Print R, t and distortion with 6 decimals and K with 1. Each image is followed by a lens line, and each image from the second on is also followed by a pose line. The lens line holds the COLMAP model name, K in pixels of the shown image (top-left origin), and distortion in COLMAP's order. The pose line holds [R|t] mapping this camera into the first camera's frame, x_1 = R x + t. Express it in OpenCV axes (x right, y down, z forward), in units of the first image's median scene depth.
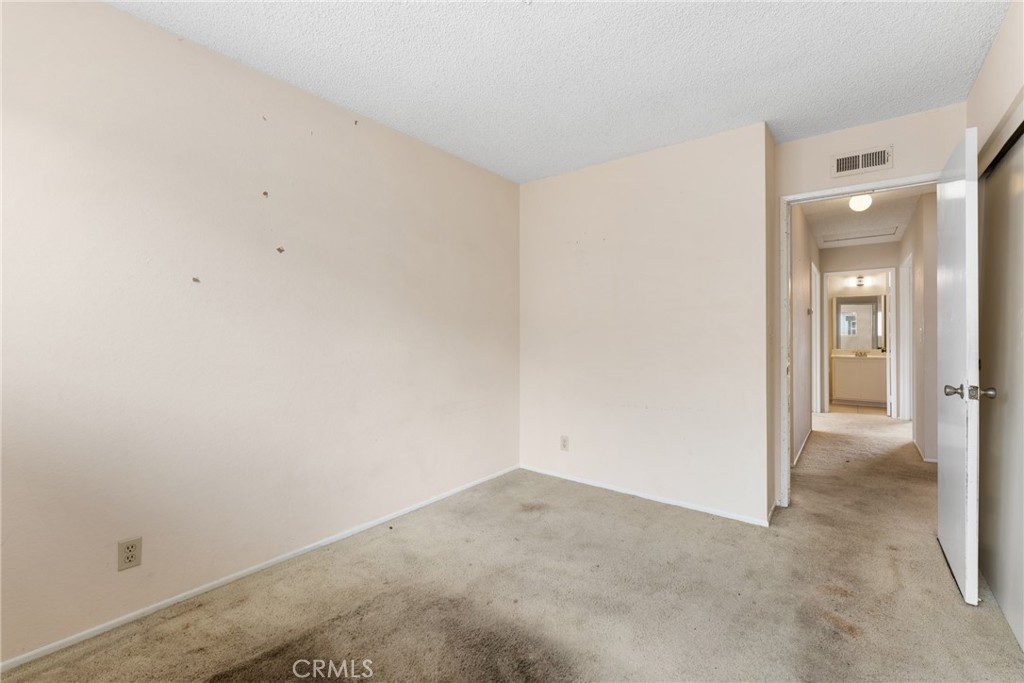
lens RADIAL K [[431.2, 0, 510.2], [0, 431.2, 334.1], [0, 0, 1]] dist [0.000218, 0.000126]
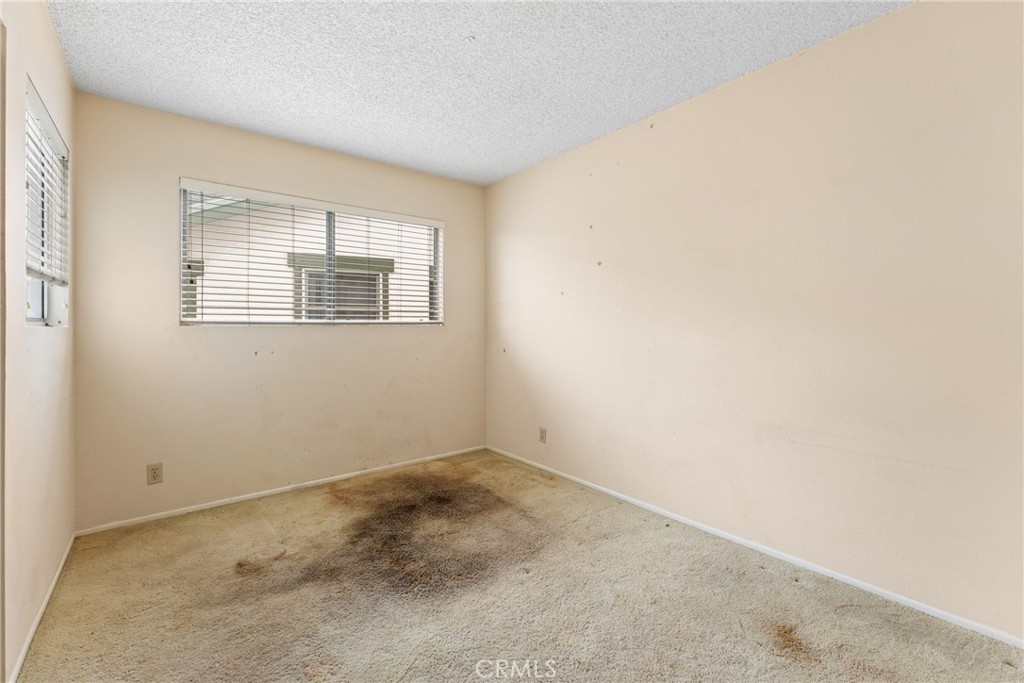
lens RADIAL K [[431.2, 0, 510.2], [0, 431.2, 334.1], [0, 0, 1]] dist [0.000218, 0.000126]
pose [[-0.212138, 0.017512, -0.977083, 0.938740], [0.001626, 0.999844, 0.017567, 0.003736], [0.977238, 0.002138, -0.212134, 1.099083]]
